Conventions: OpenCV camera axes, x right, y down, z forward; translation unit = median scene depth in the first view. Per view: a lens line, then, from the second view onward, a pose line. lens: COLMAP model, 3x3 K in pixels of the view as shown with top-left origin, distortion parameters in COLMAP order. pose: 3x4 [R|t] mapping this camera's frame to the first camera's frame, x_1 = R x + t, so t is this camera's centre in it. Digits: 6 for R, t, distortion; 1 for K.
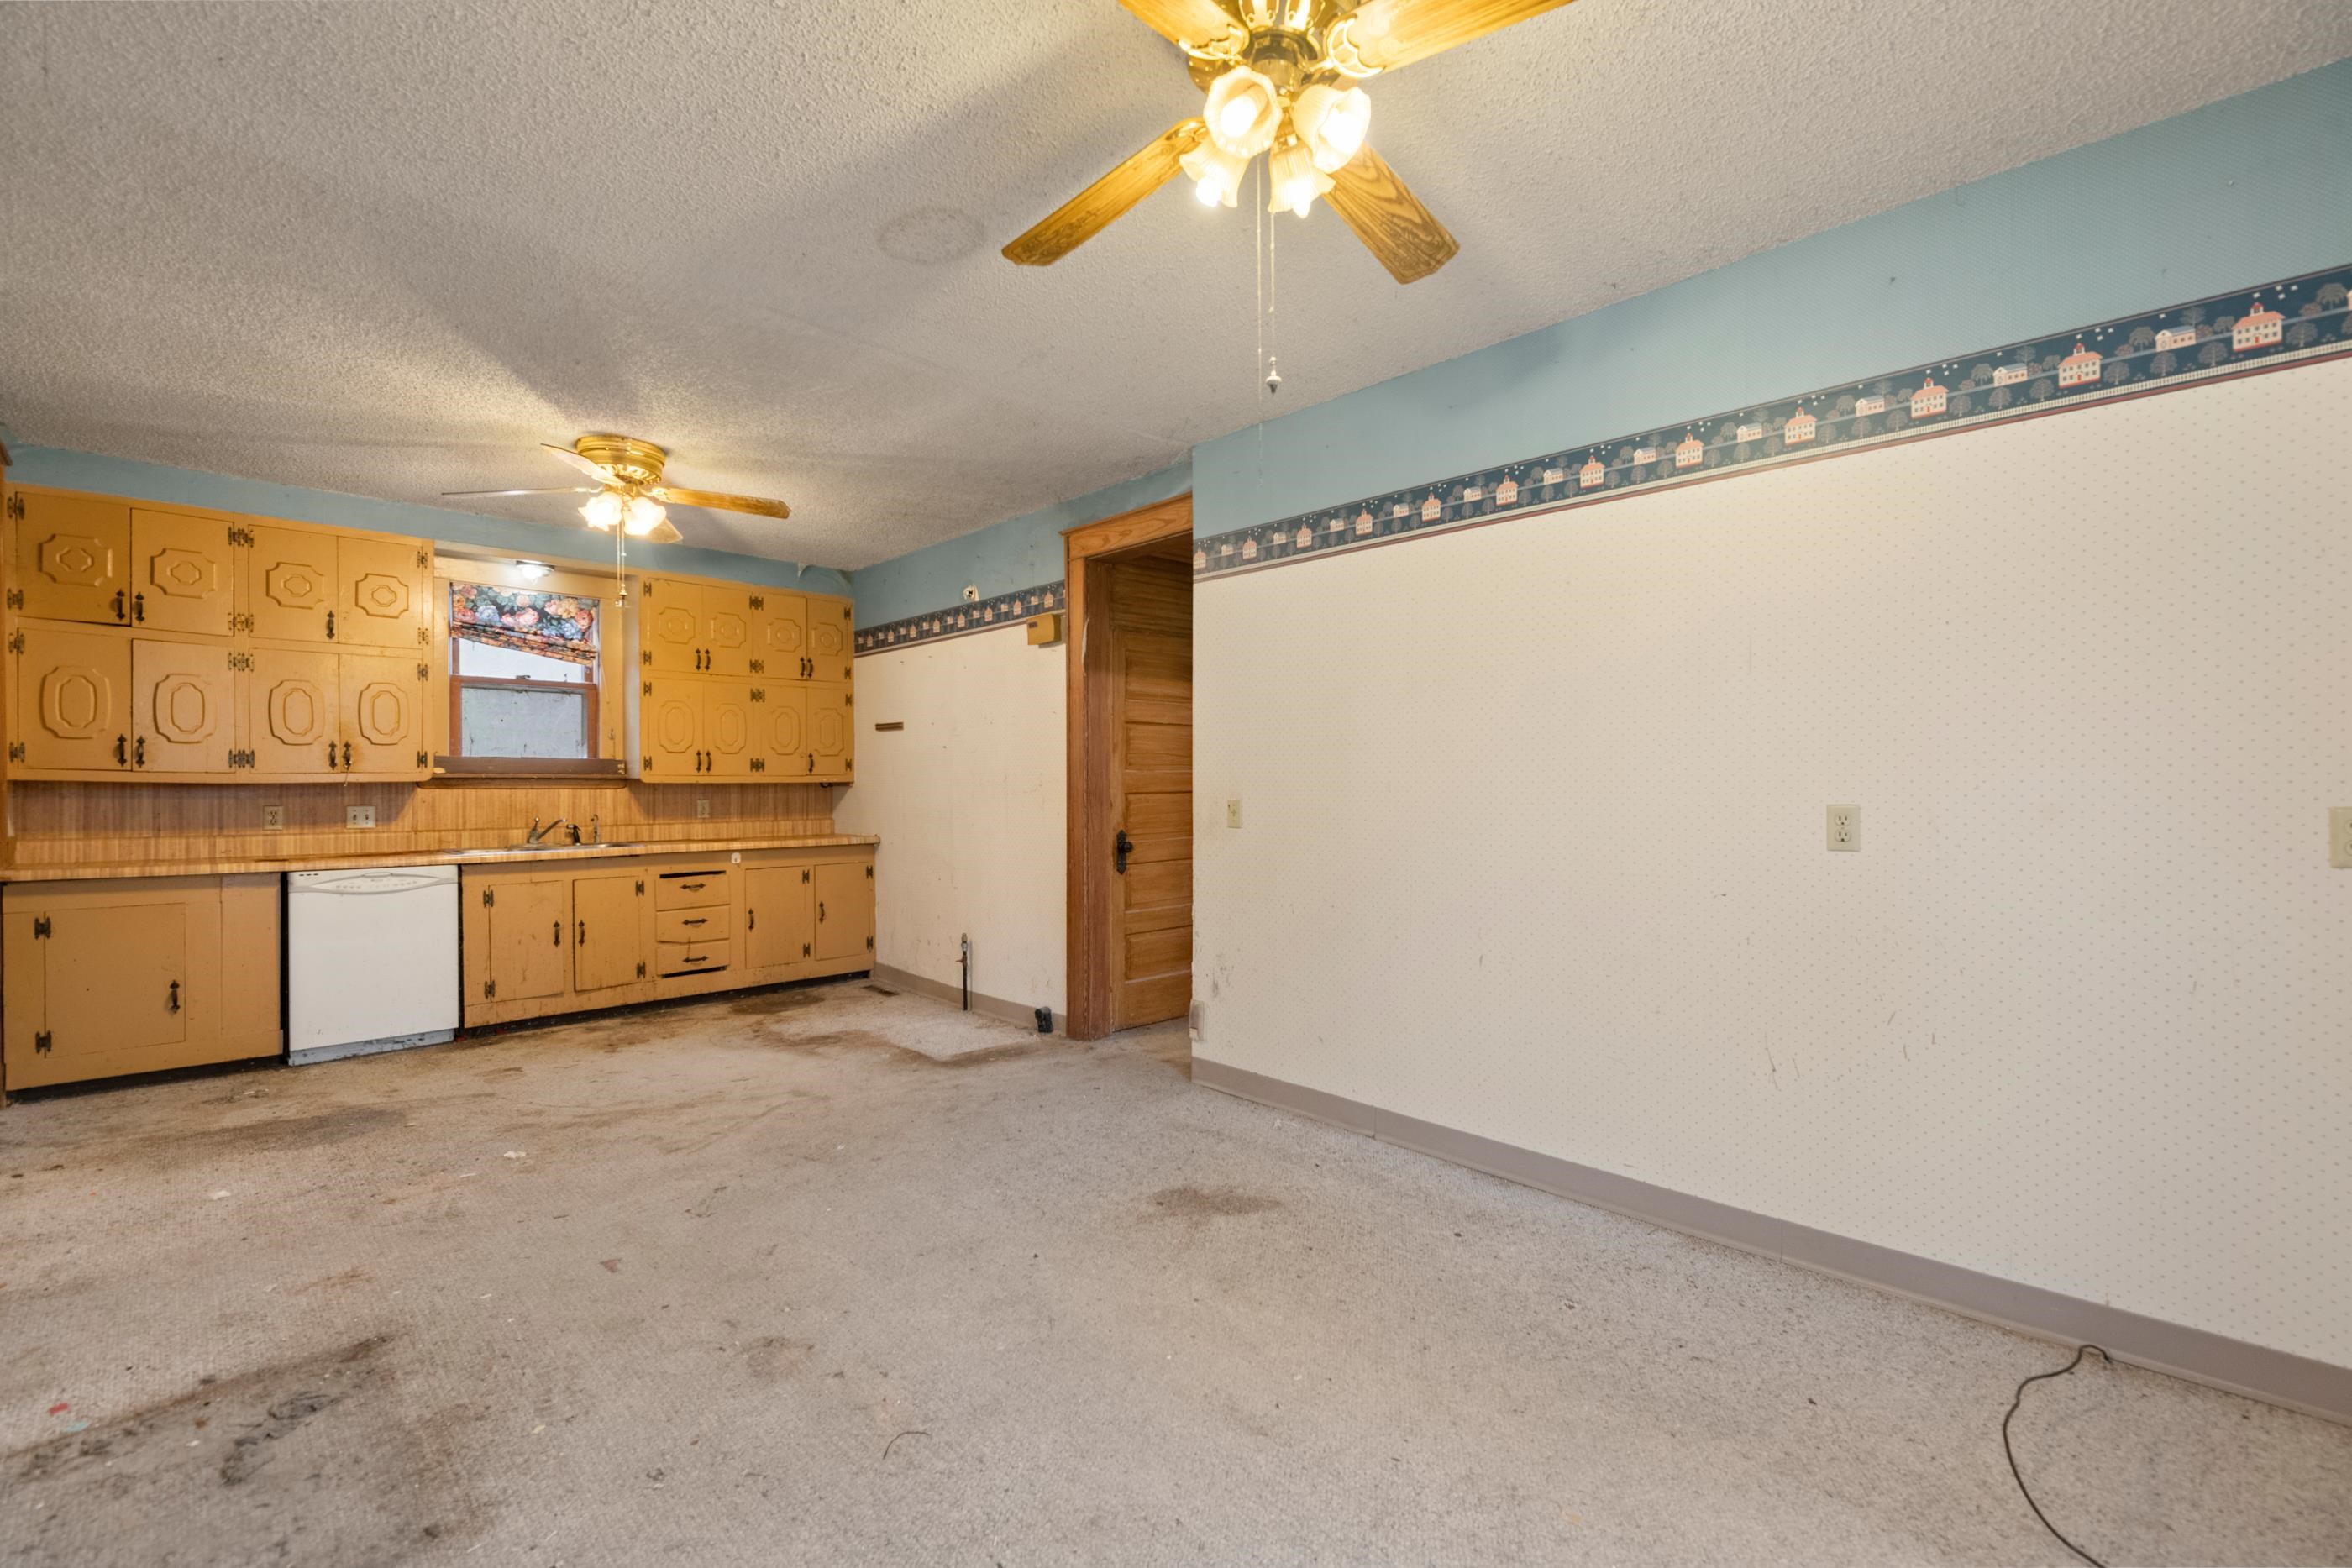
lens RADIAL K [[997.0, 0, 1172.9], [0, 997.0, 786.5], [0, 0, 1]] dist [-0.003409, -0.000848]
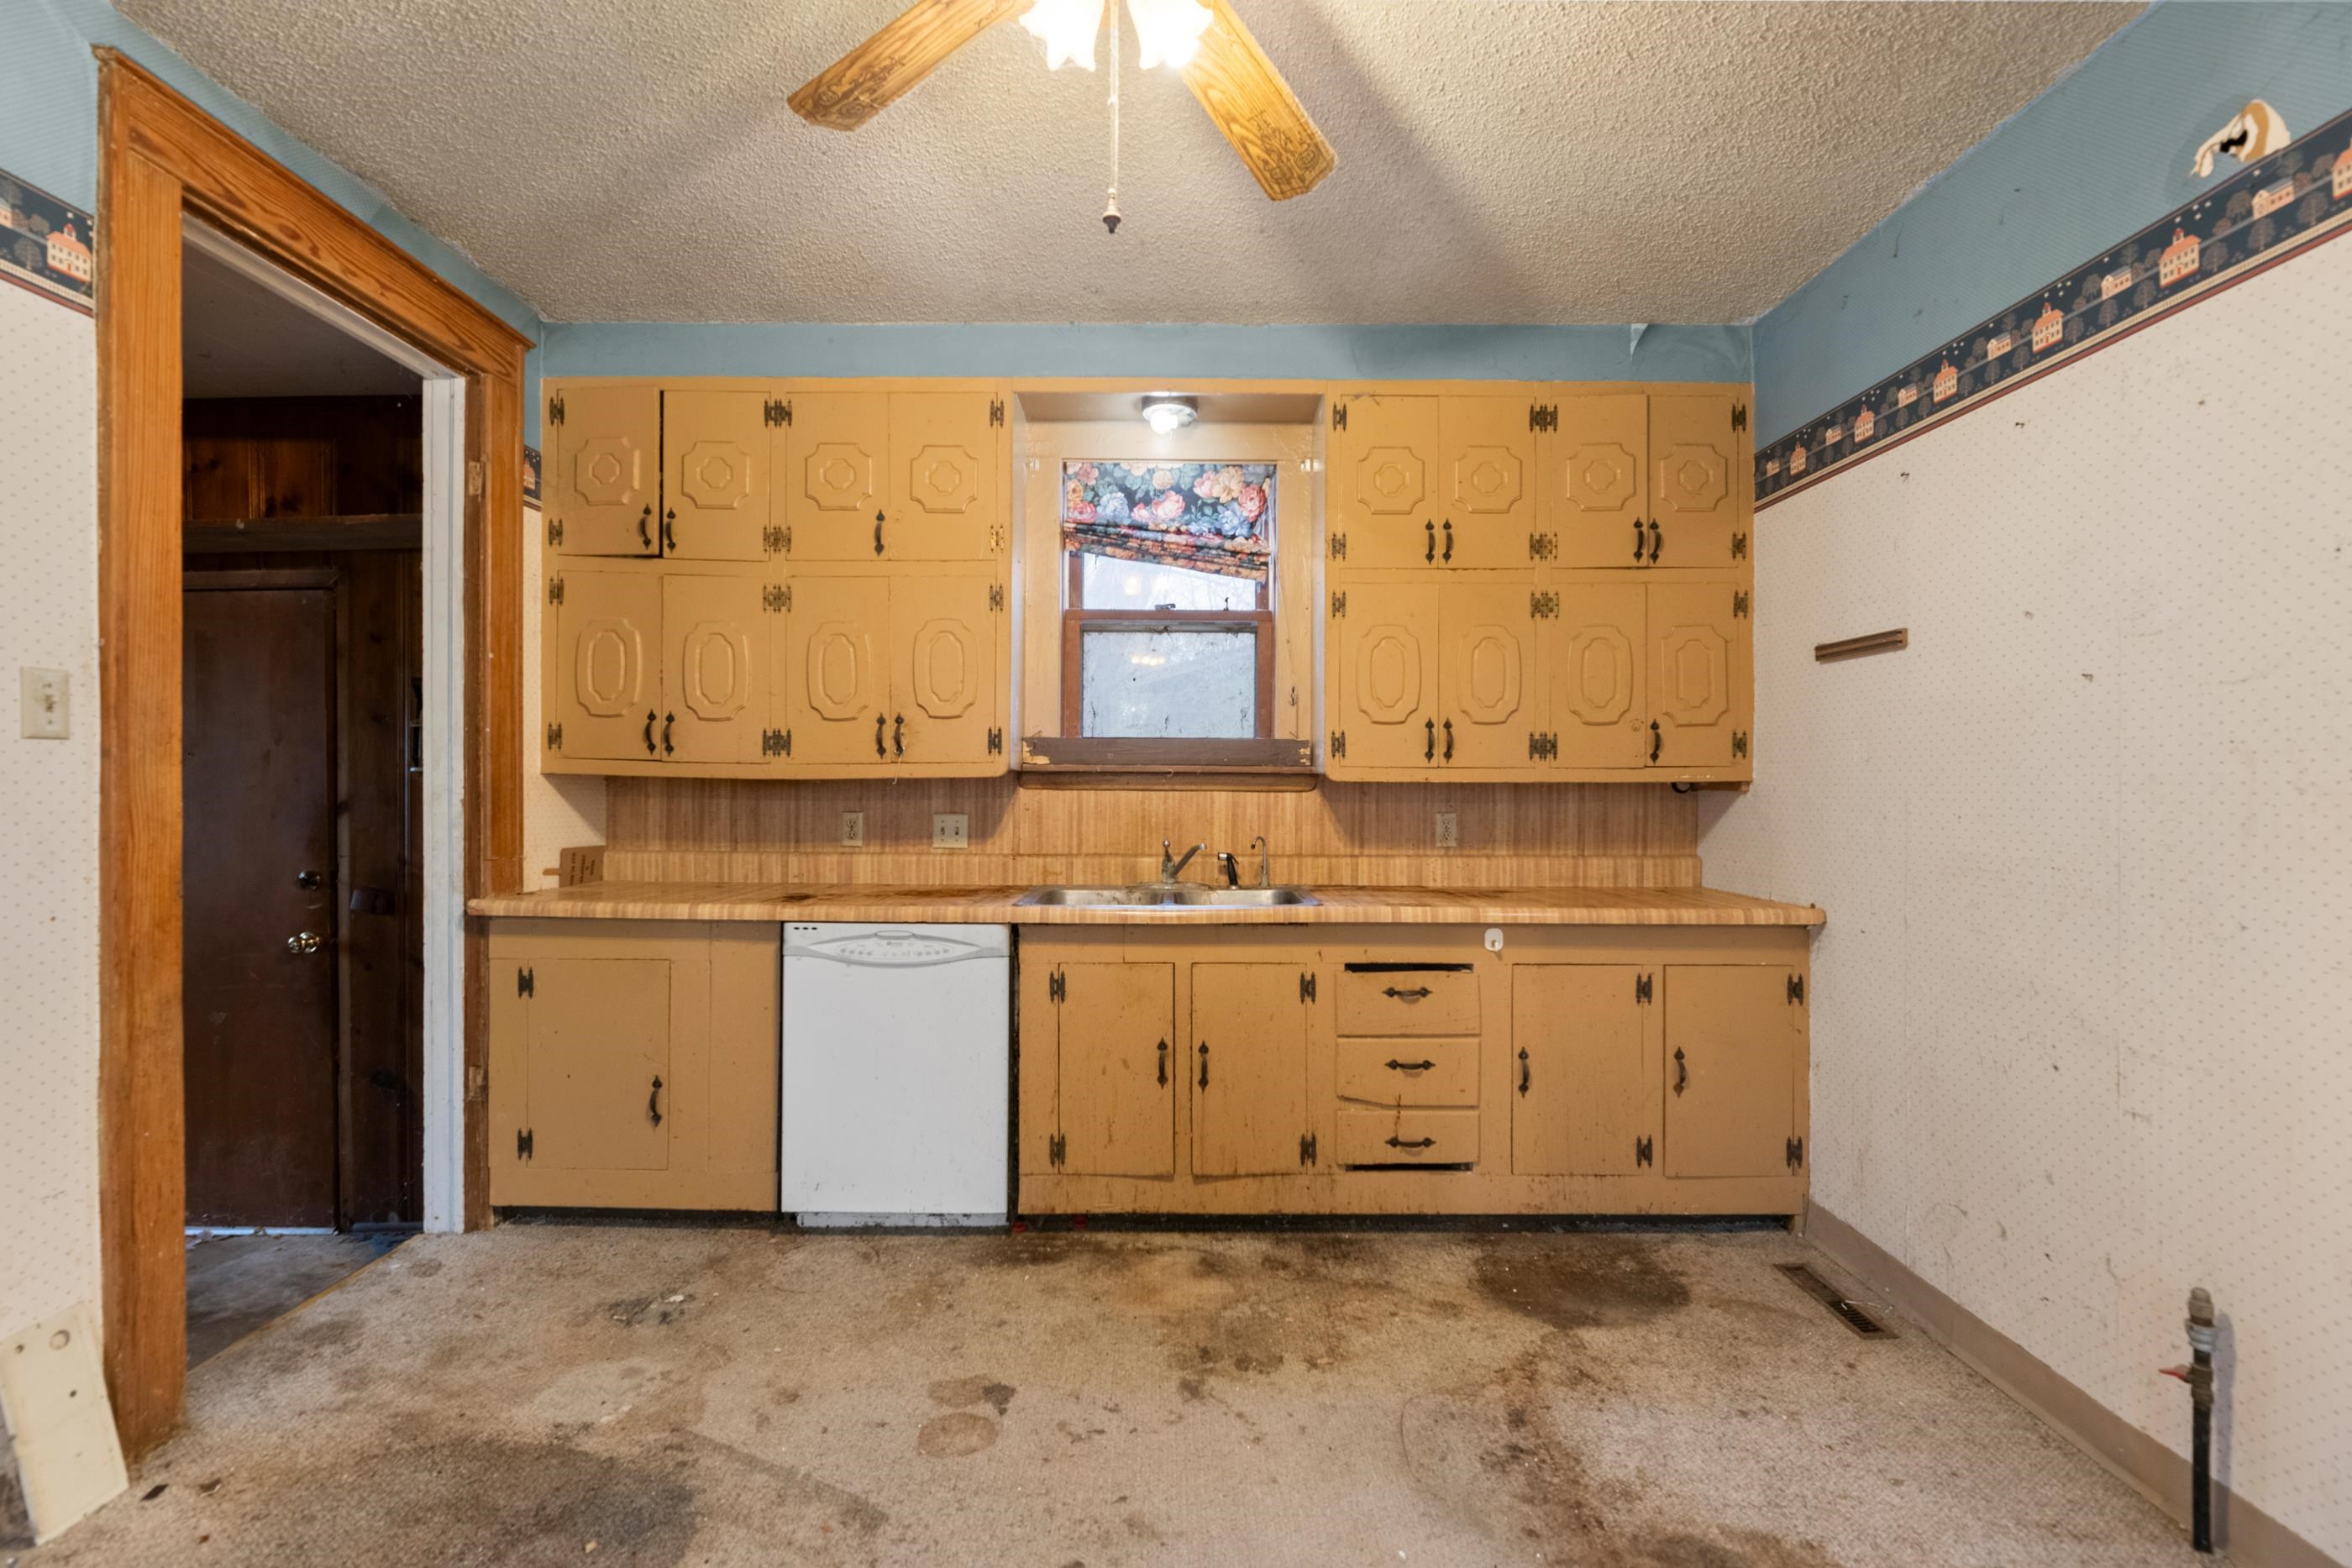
lens RADIAL K [[997.0, 0, 1173.1], [0, 997.0, 785.4], [0, 0, 1]] dist [-0.003409, -0.000848]
pose [[0.711165, 0.005752, -0.703002, -0.256390], [-0.007577, 0.999971, 0.000516, -0.001192], [0.702984, 0.004960, 0.711188, 0.666111]]
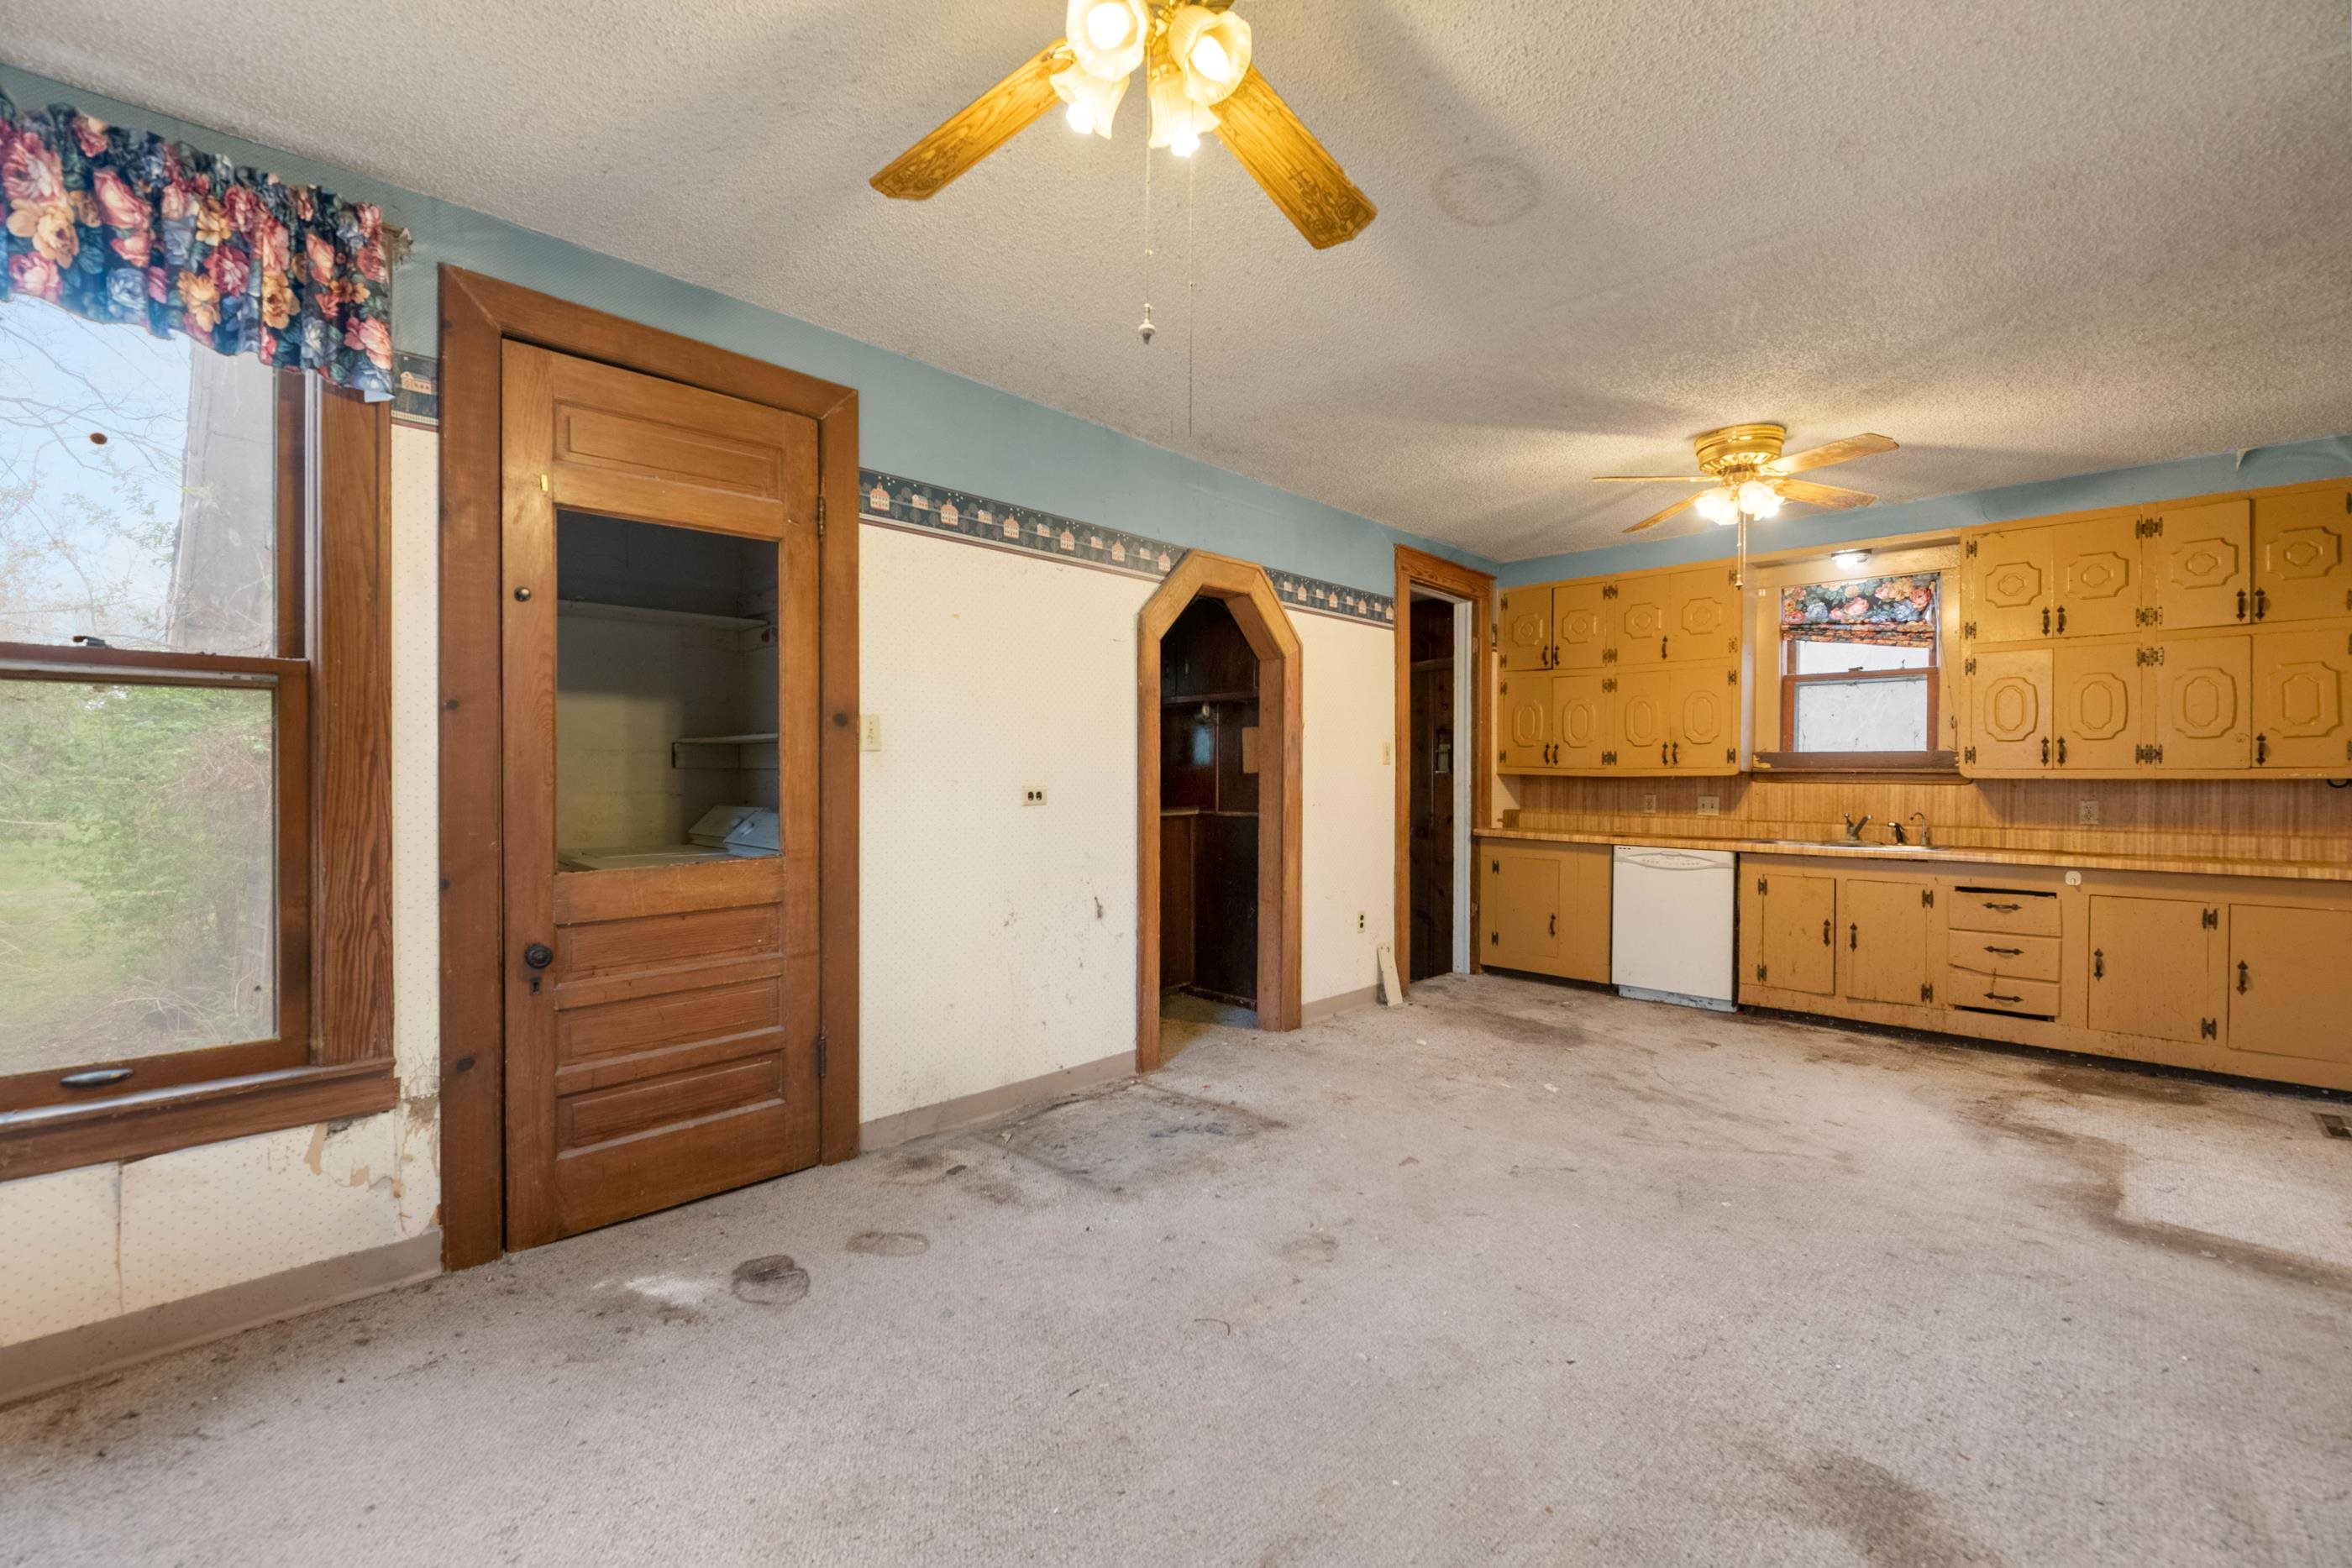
lens RADIAL K [[997.0, 0, 1169.5], [0, 997.0, 778.4], [0, 0, 1]] dist [-0.003409, -0.000848]
pose [[0.019511, 0.004092, -0.999801, 0.363172], [-0.009093, 0.999951, 0.003915, -0.000441], [0.999768, 0.009015, 0.019547, 0.361301]]
